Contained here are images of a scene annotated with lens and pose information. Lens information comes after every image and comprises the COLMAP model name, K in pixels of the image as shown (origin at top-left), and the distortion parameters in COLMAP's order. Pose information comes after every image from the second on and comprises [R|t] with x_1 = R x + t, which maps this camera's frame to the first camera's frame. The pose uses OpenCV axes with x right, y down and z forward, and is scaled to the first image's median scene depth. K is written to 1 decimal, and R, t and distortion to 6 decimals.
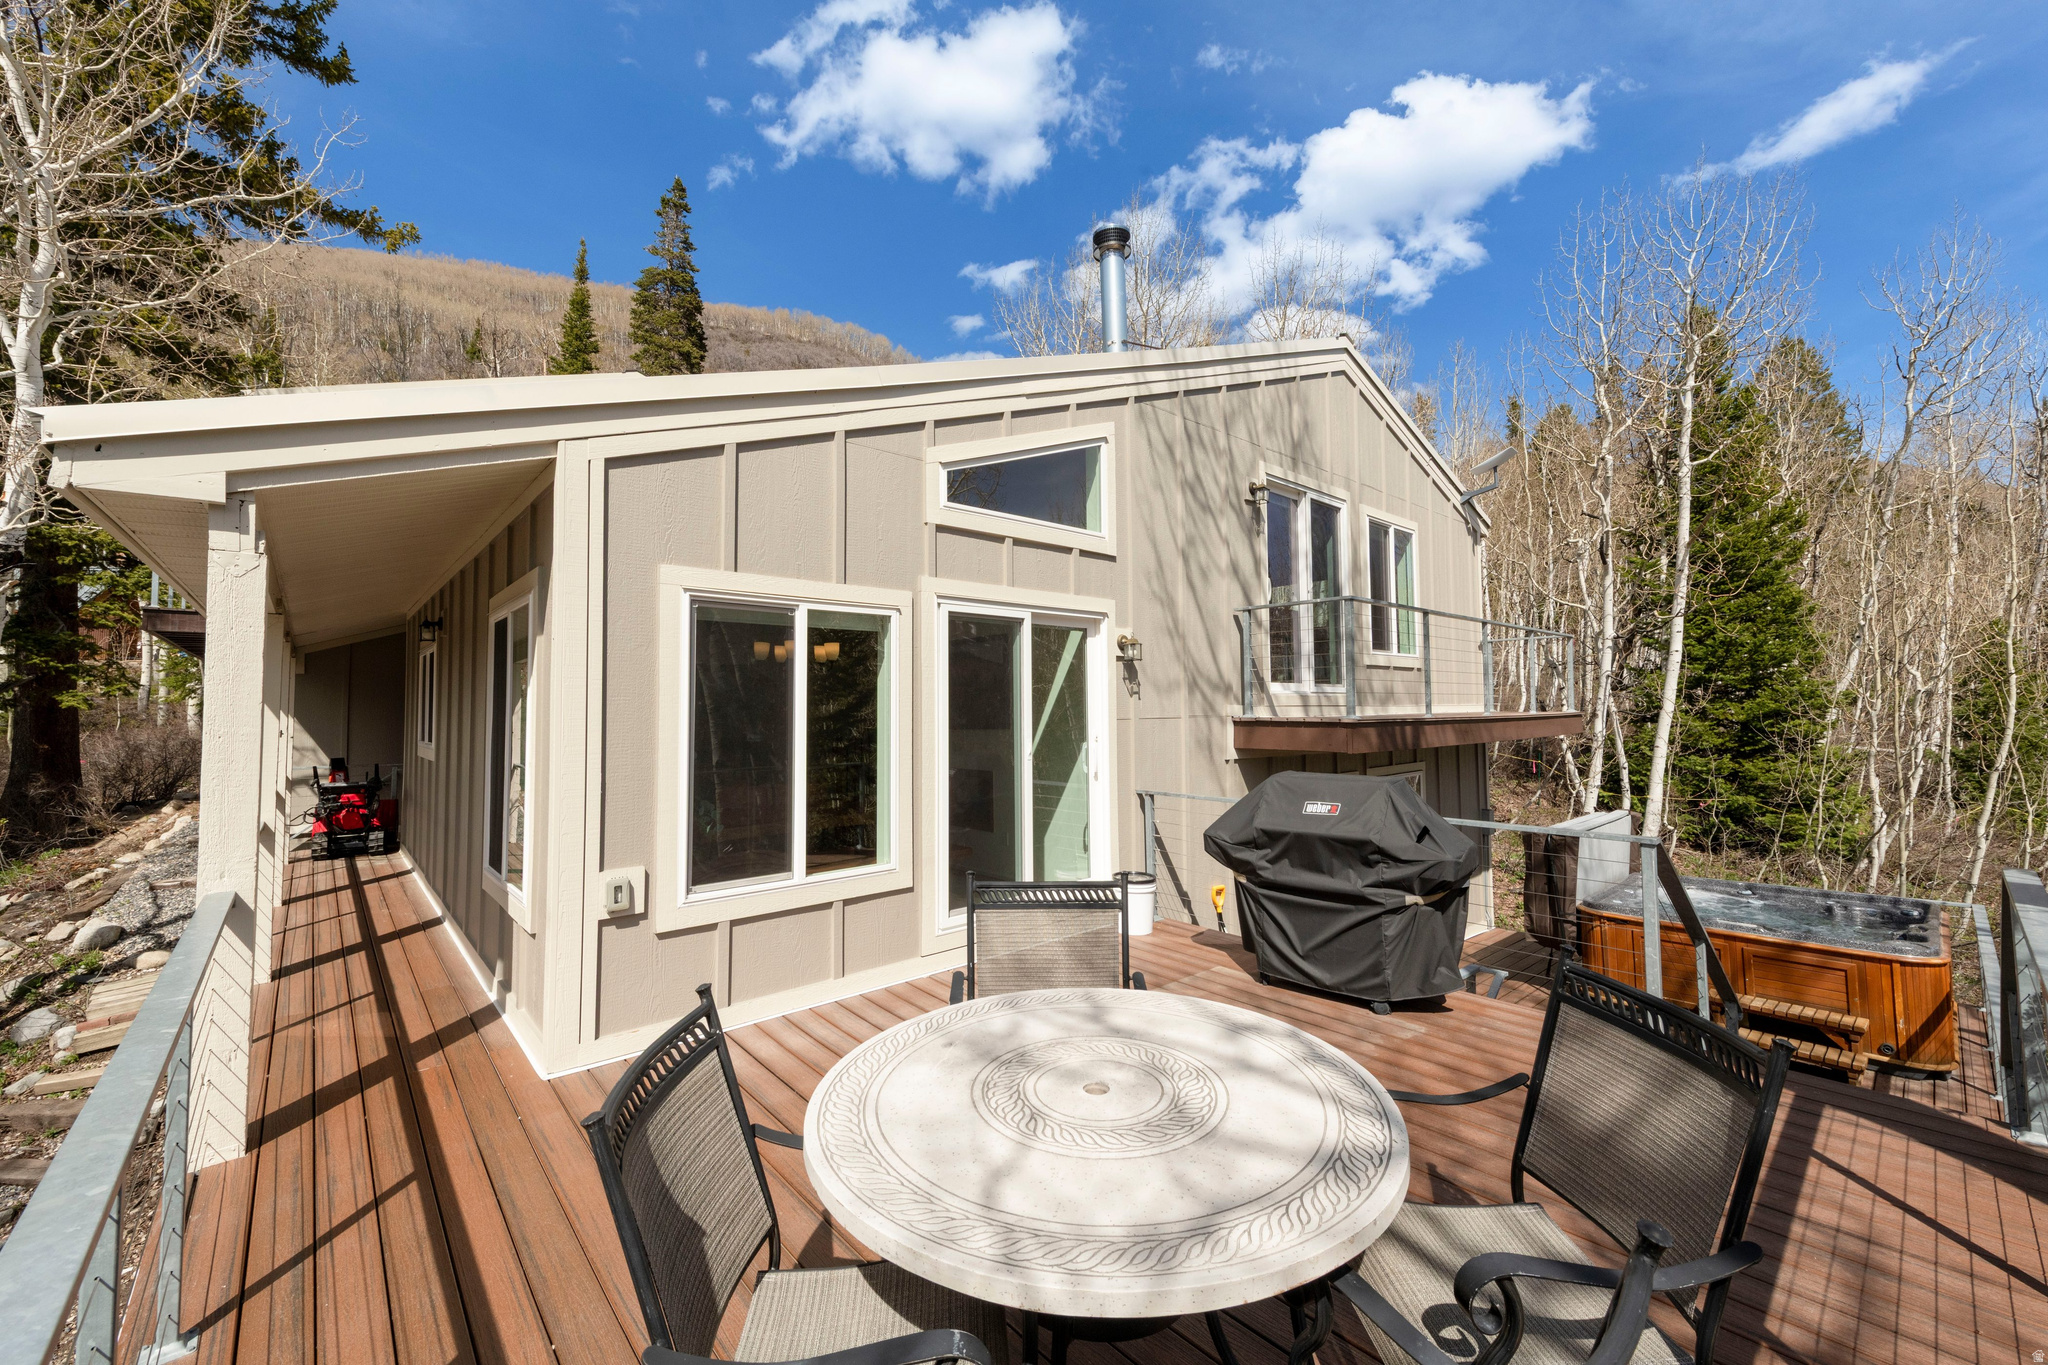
lens RADIAL K [[803.4, 0, 1023.1], [0, 803.4, 685.2], [0, 0, 1]] dist [0.013071, -0.003213]
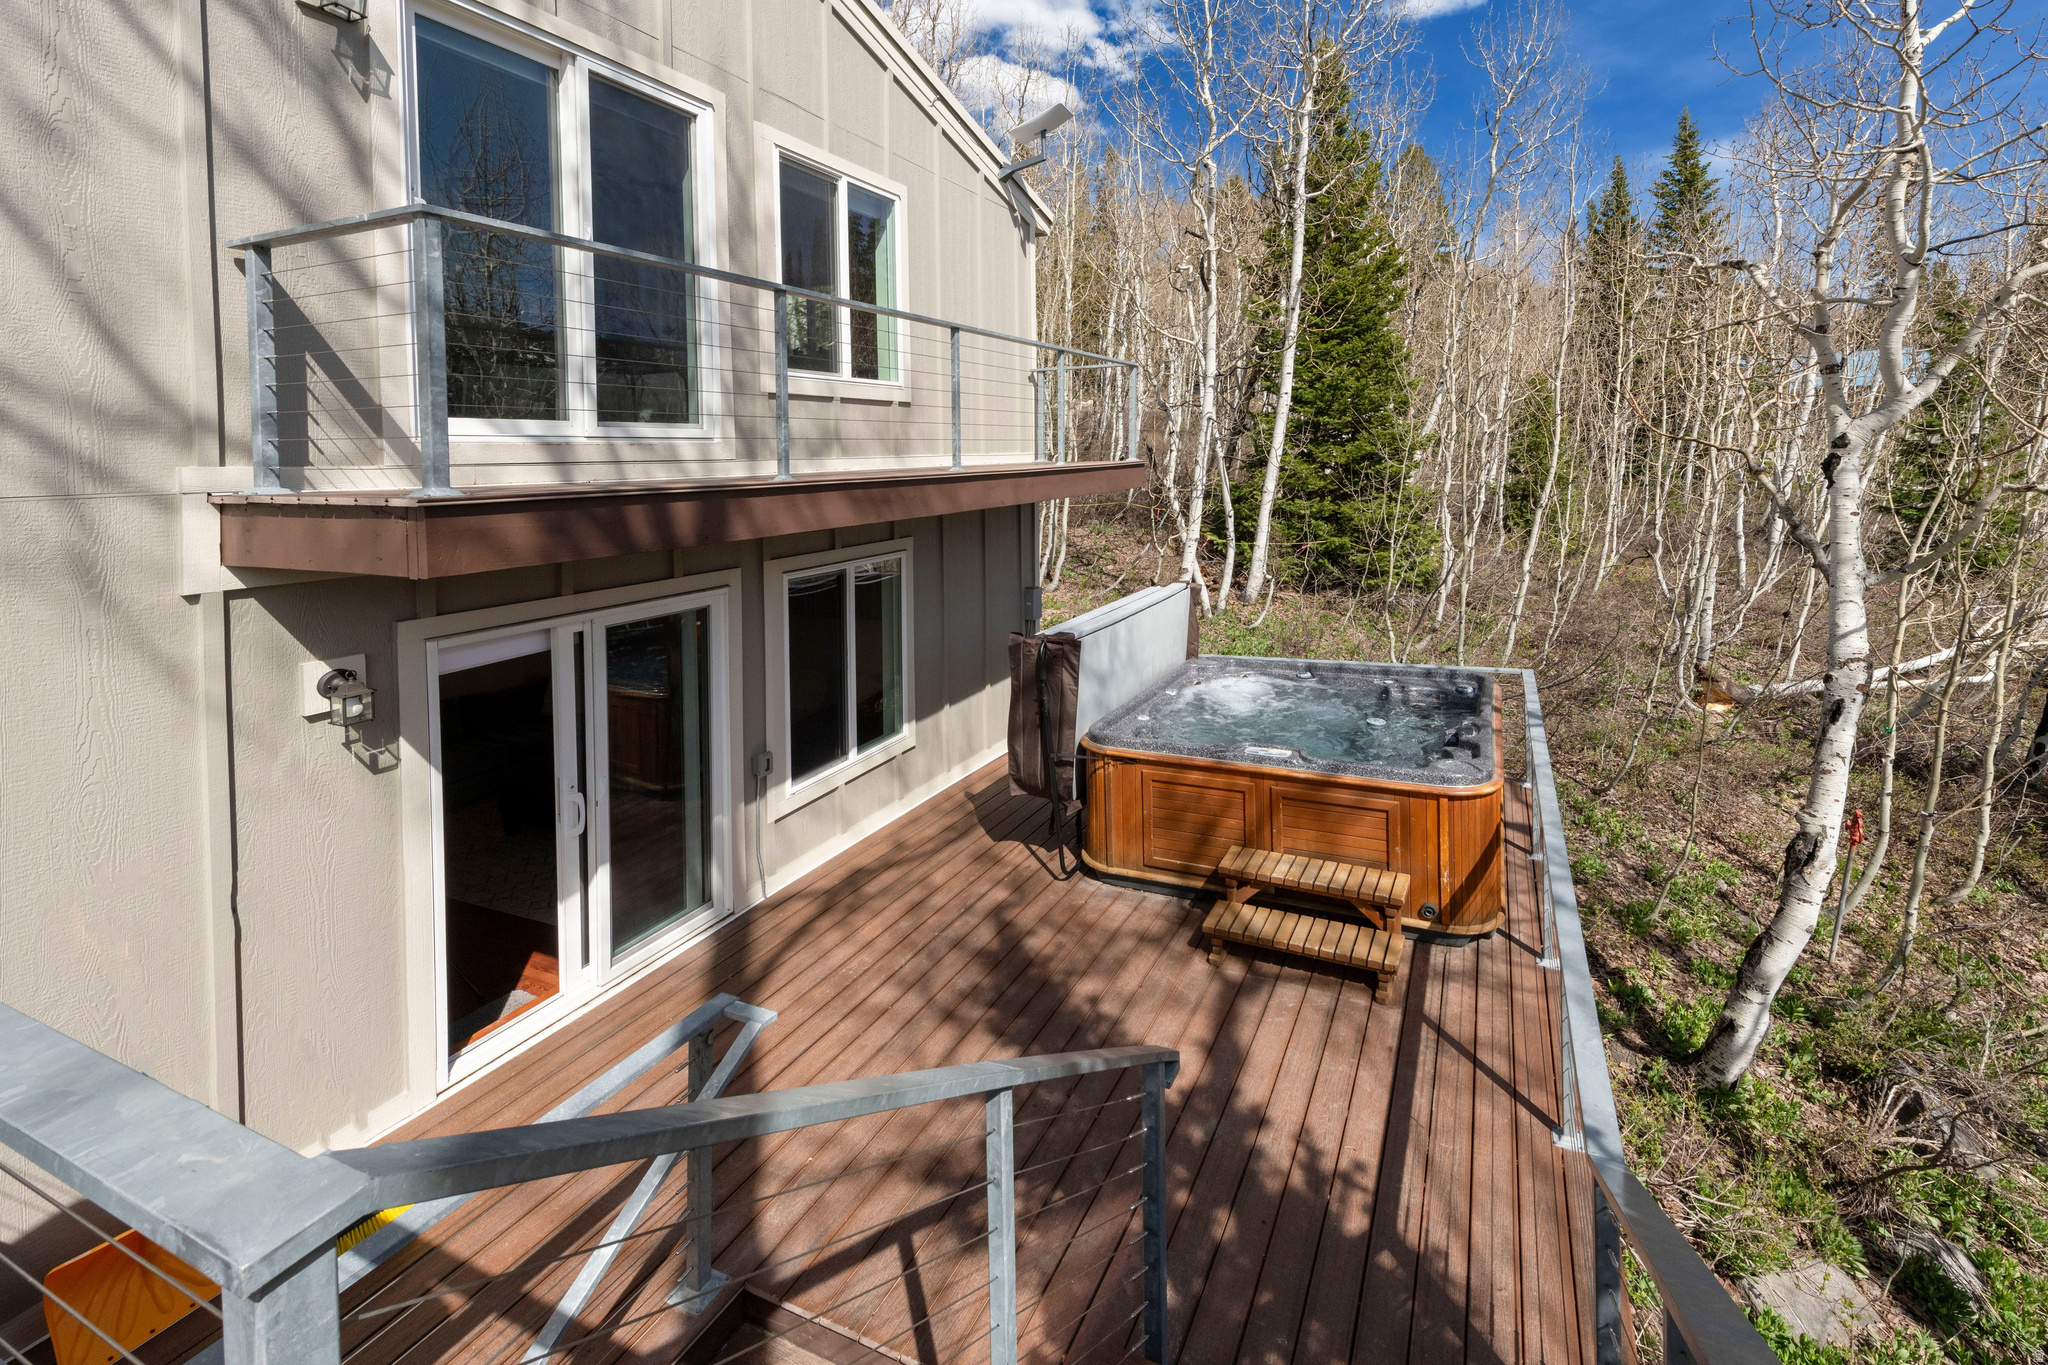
lens RADIAL K [[803.4, 0, 927.0], [0, 803.4, 509.3], [0, 0, 1]] dist [0.013071, -0.003213]
pose [[0.972911, -0.029998, 0.229226, 0.322650], [0.008908, 0.995673, 0.092494, 0.006436], [-0.231009, -0.087947, 0.968969, 0.296557]]
